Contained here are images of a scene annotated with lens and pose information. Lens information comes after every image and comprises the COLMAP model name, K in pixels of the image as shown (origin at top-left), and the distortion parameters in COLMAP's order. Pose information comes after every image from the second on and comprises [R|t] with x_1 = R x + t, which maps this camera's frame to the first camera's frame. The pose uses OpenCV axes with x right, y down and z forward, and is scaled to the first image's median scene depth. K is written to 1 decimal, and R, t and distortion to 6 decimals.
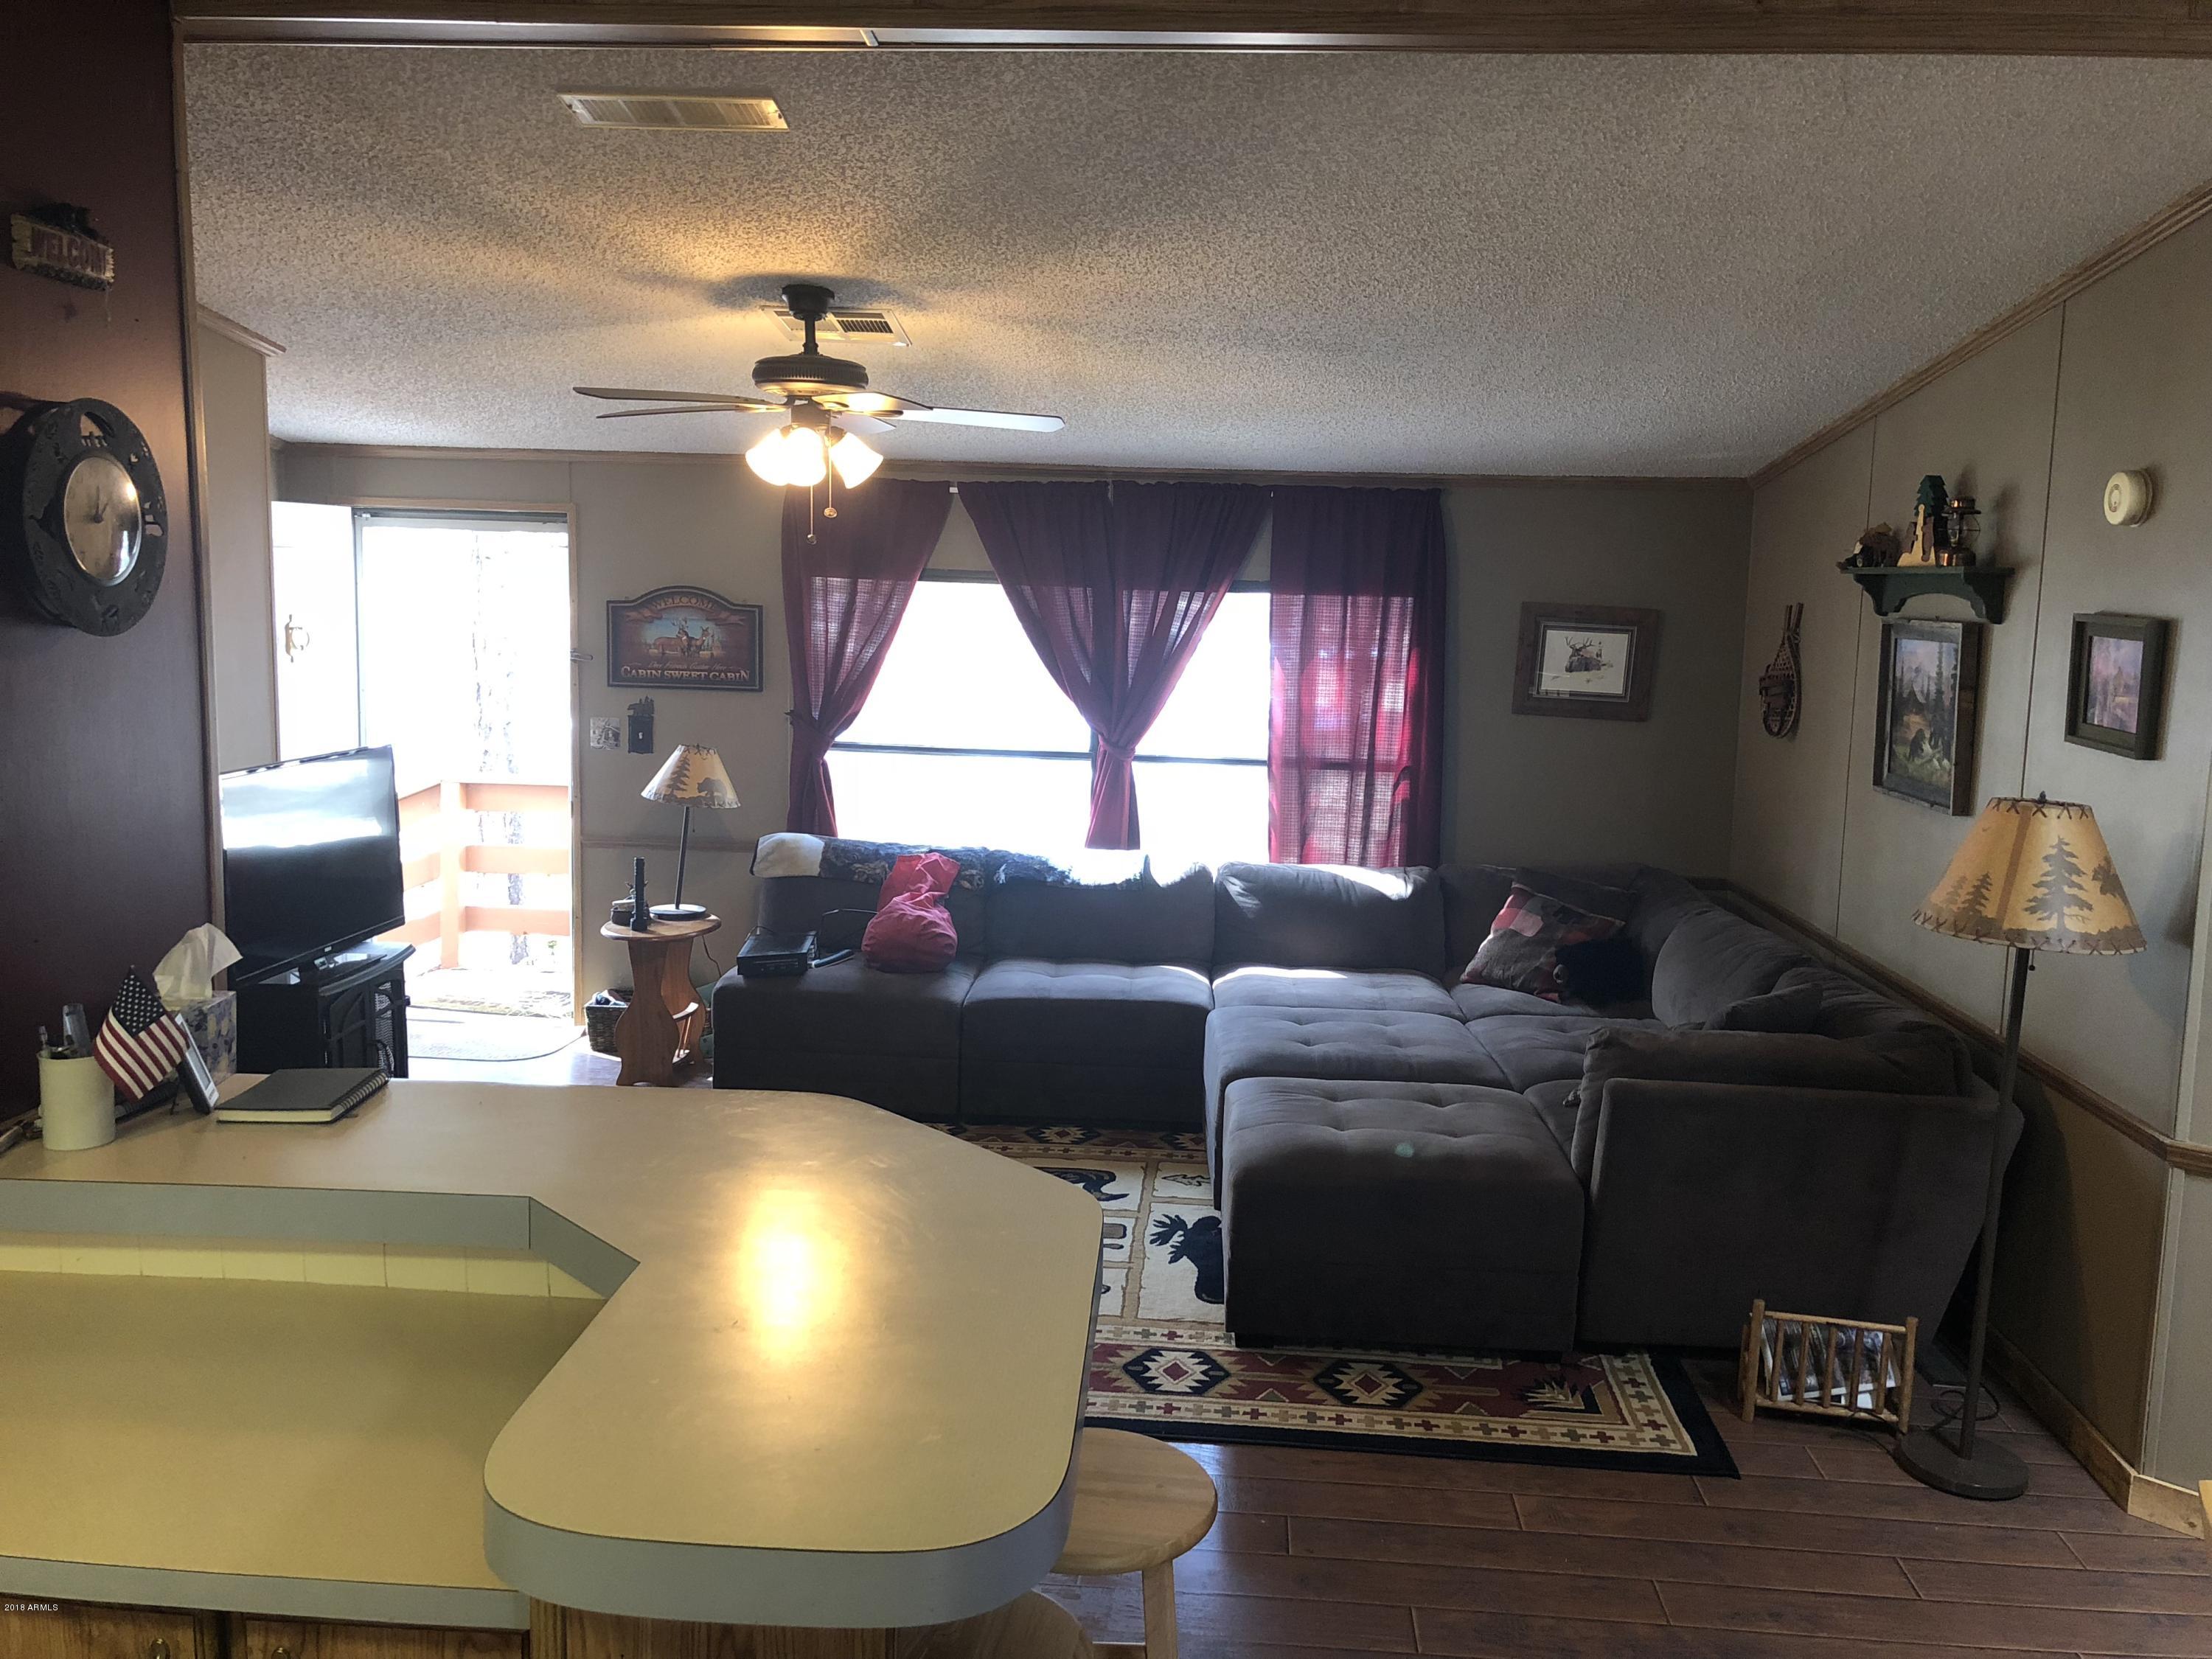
lens RADIAL K [[1814.1, 0, 1106.7], [0, 1814.1, 818.3], [0, 0, 1]] dist [0.054632, -0.072084]
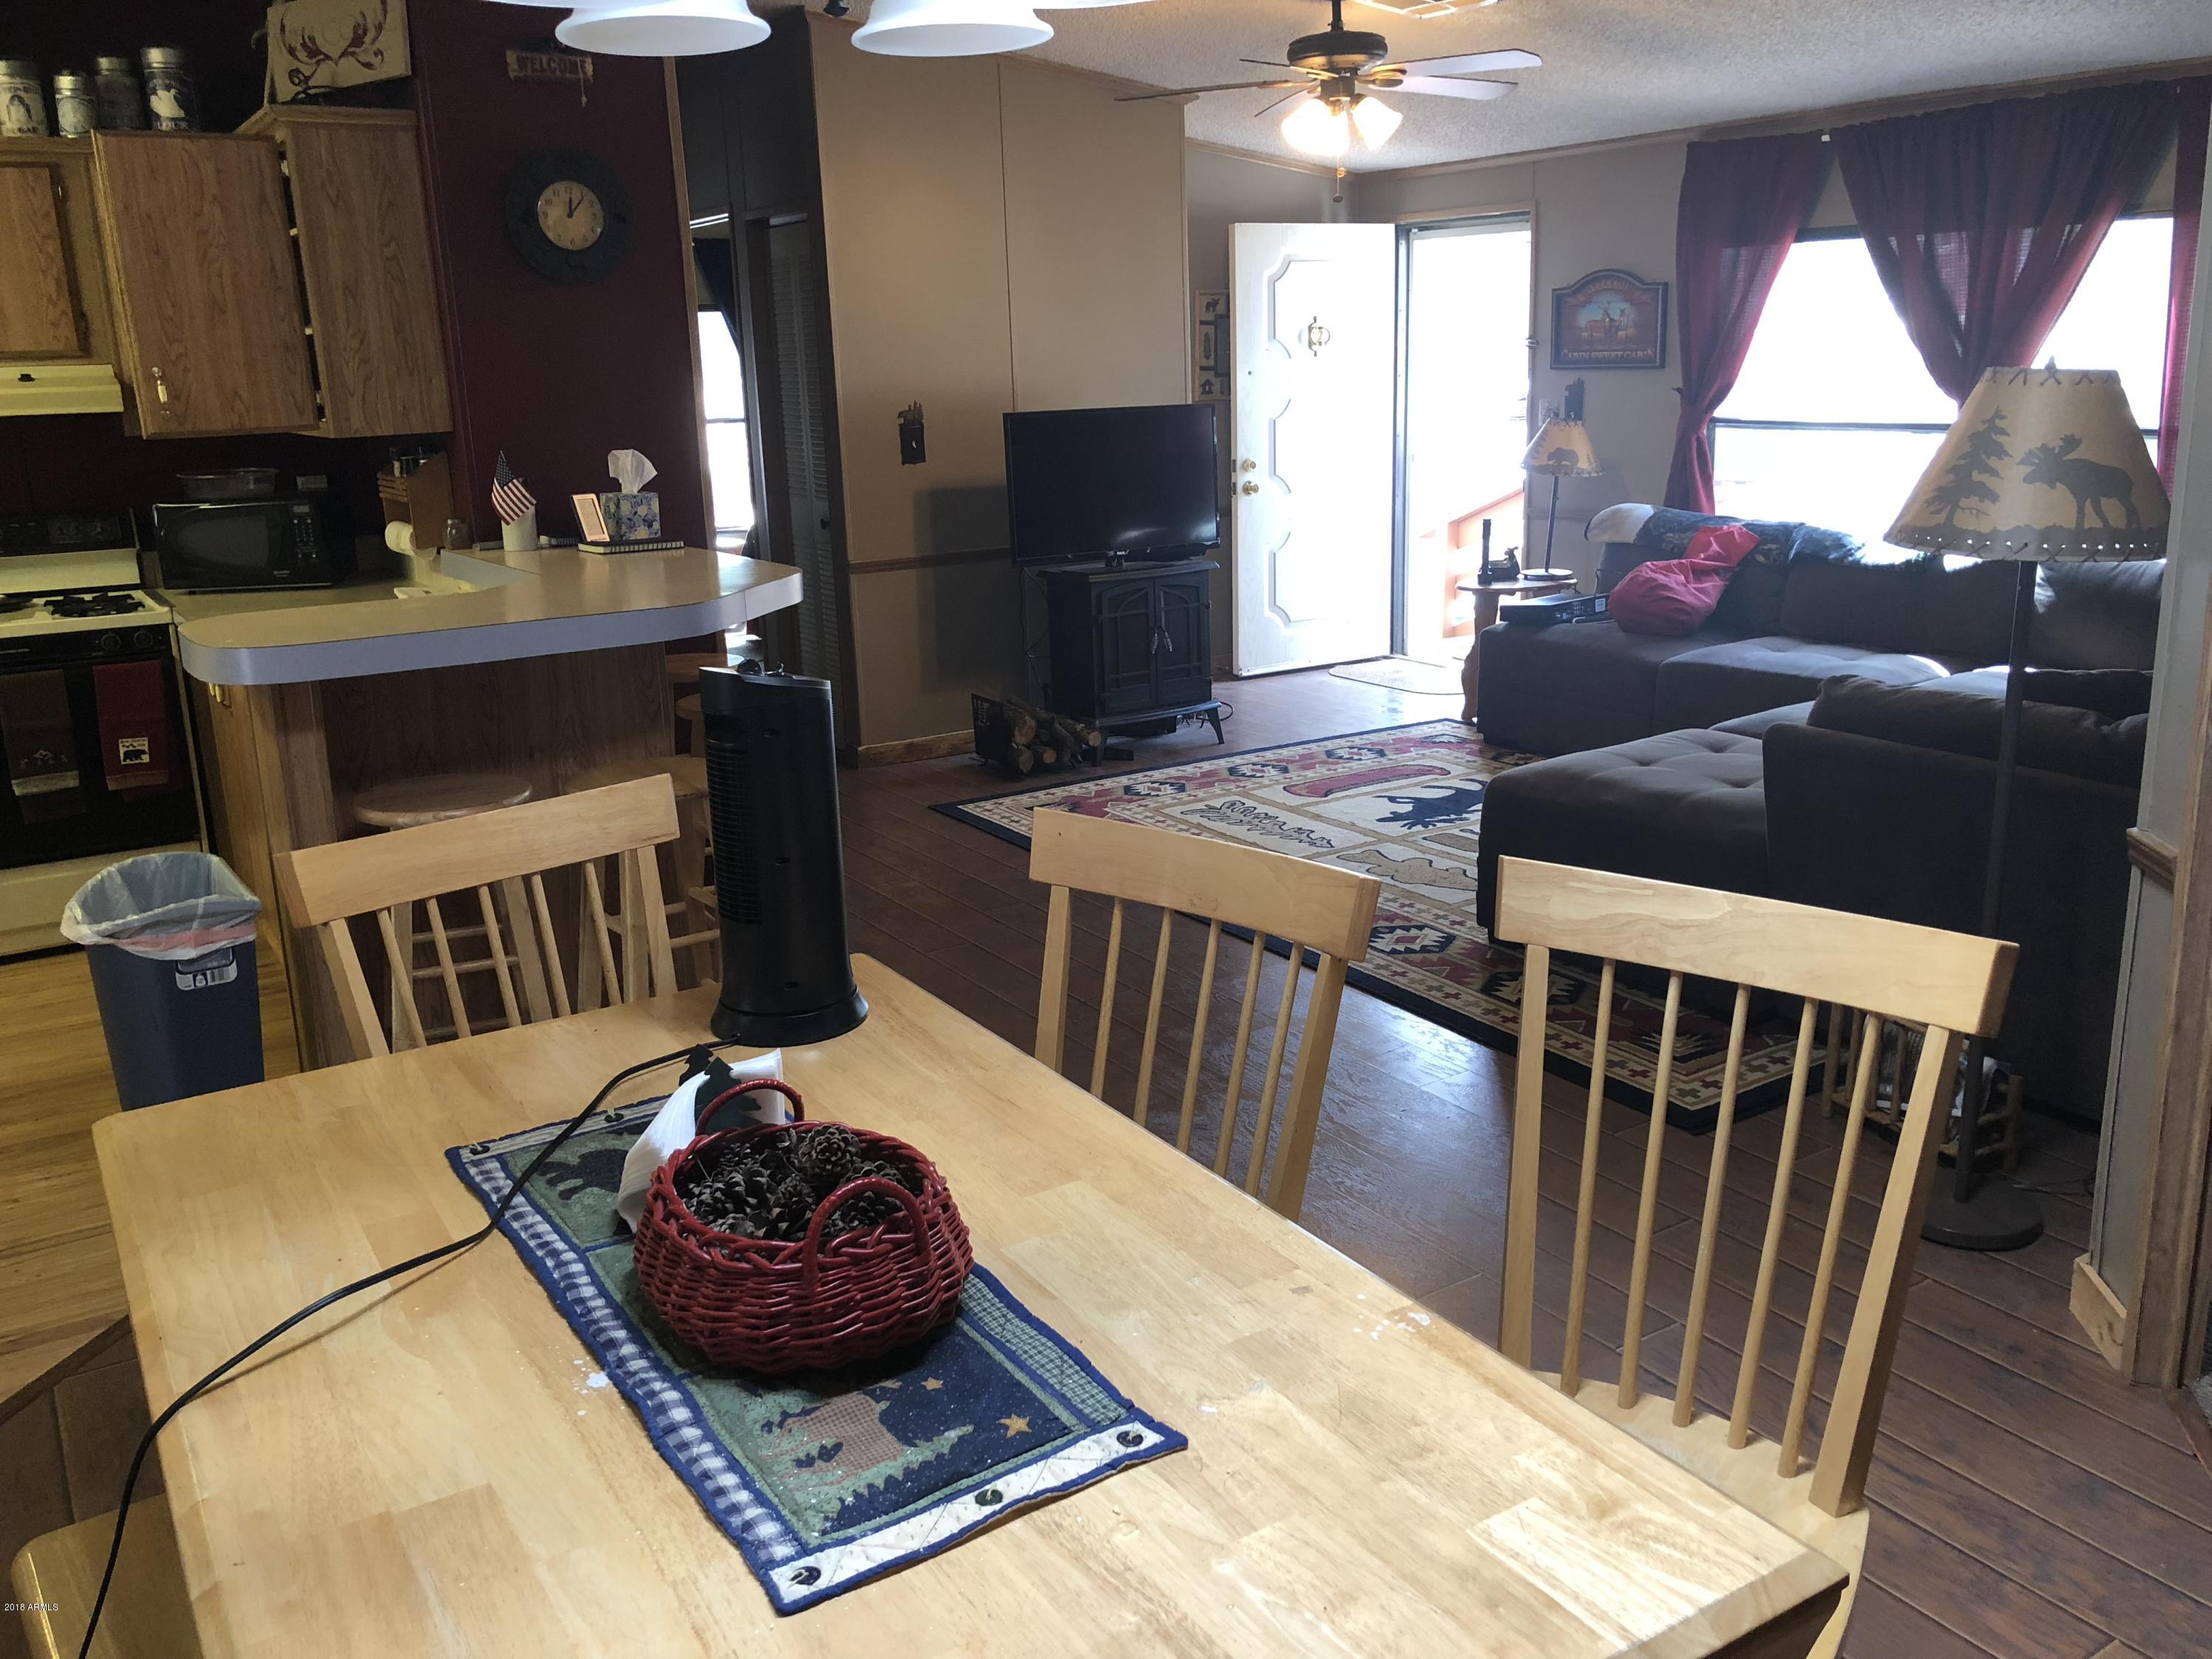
lens RADIAL K [[1814.1, 0, 1106.7], [0, 1814.1, 818.3], [0, 0, 1]] dist [0.054632, -0.072084]
pose [[0.600960, 0.157387, -0.783630, 0.787452], [-0.060280, 0.986554, 0.151915, 0.072591], [0.797003, -0.044057, 0.602367, 0.188029]]
